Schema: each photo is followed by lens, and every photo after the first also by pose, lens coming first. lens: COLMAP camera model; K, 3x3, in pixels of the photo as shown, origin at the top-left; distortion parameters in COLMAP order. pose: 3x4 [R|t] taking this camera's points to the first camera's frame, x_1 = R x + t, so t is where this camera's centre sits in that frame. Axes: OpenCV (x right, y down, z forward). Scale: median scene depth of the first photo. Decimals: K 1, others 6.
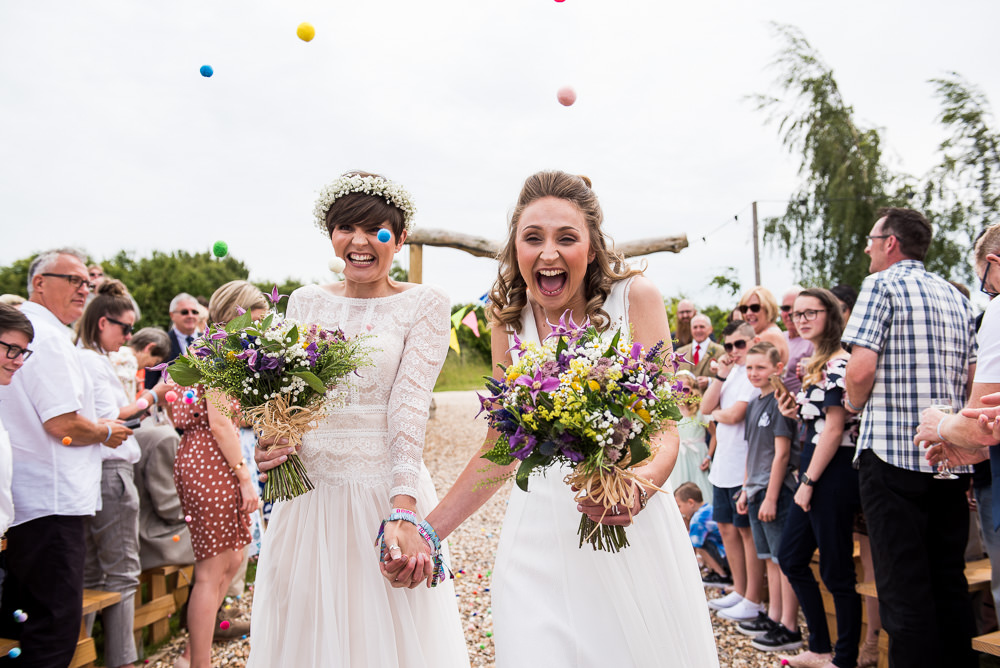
lens RADIAL K [[933.4, 0, 500.0], [0, 933.4, 334.0], [0, 0, 1]] dist [-0.007195, 0.002455]
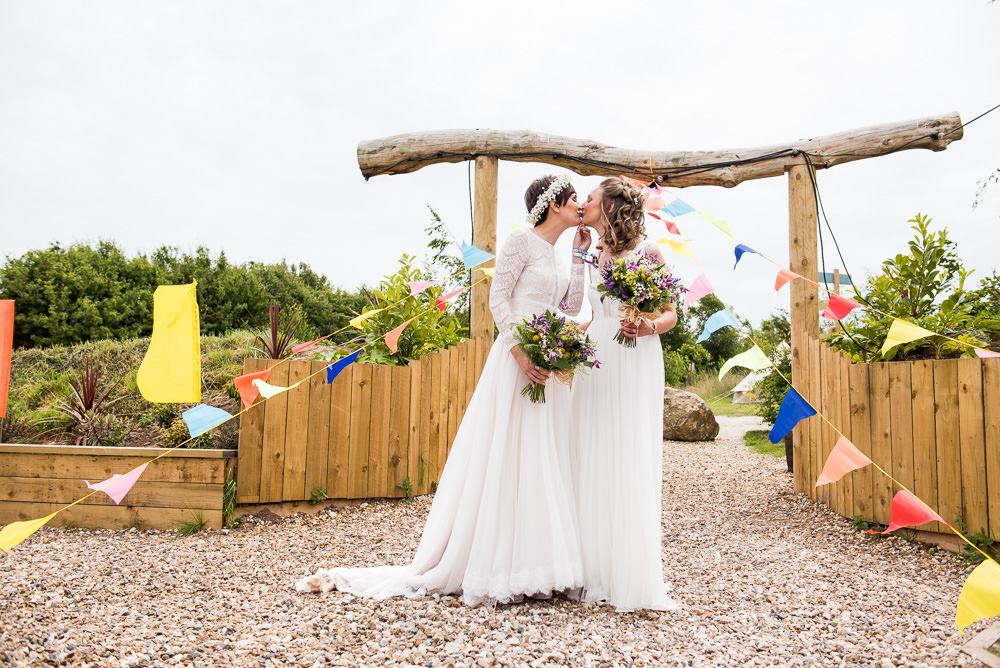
lens RADIAL K [[964.4, 0, 500.0], [0, 964.4, 334.0], [0, 0, 1]] dist [0.036663, 0.007387]
pose [[0.993848, 0.003175, -0.110711, -0.009116], [-0.007583, 0.999194, -0.039417, 0.047098], [0.110497, 0.040014, 0.993071, 0.365293]]
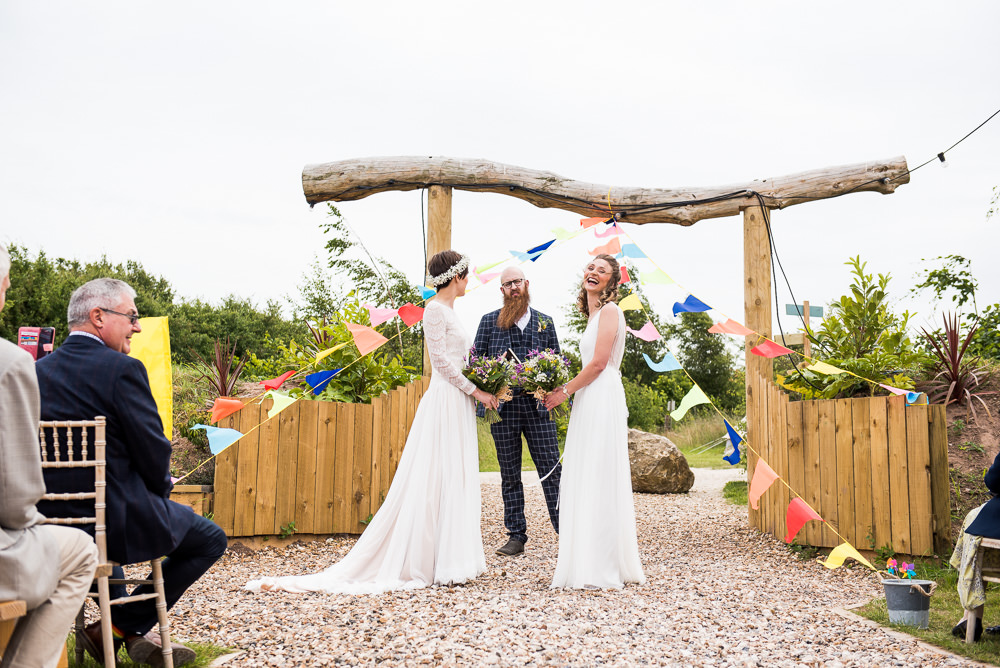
lens RADIAL K [[1433.8, 0, 500.0], [0, 1433.8, 334.0], [0, 0, 1]] dist [0.173734, 0.004813]
pose [[0.999244, 0.004130, -0.038669, -0.015318], [-0.006294, 0.998411, -0.055995, 0.049734], [0.038377, 0.056196, 0.997682, 0.087972]]
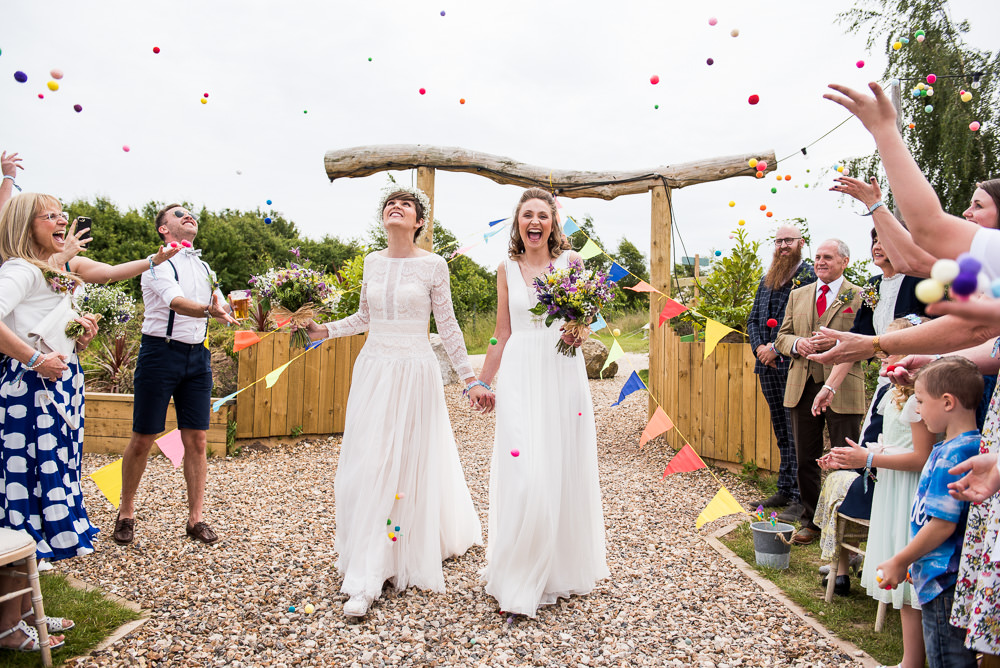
lens RADIAL K [[861.8, 0, 500.0], [0, 861.8, 334.0], [0, 0, 1]] dist [0.009087, 0.004987]
pose [[0.998398, 0.020983, -0.052542, 0.015263], [-0.019051, 0.999134, 0.037003, 0.018046], [0.053273, -0.035942, 0.997933, 0.261509]]
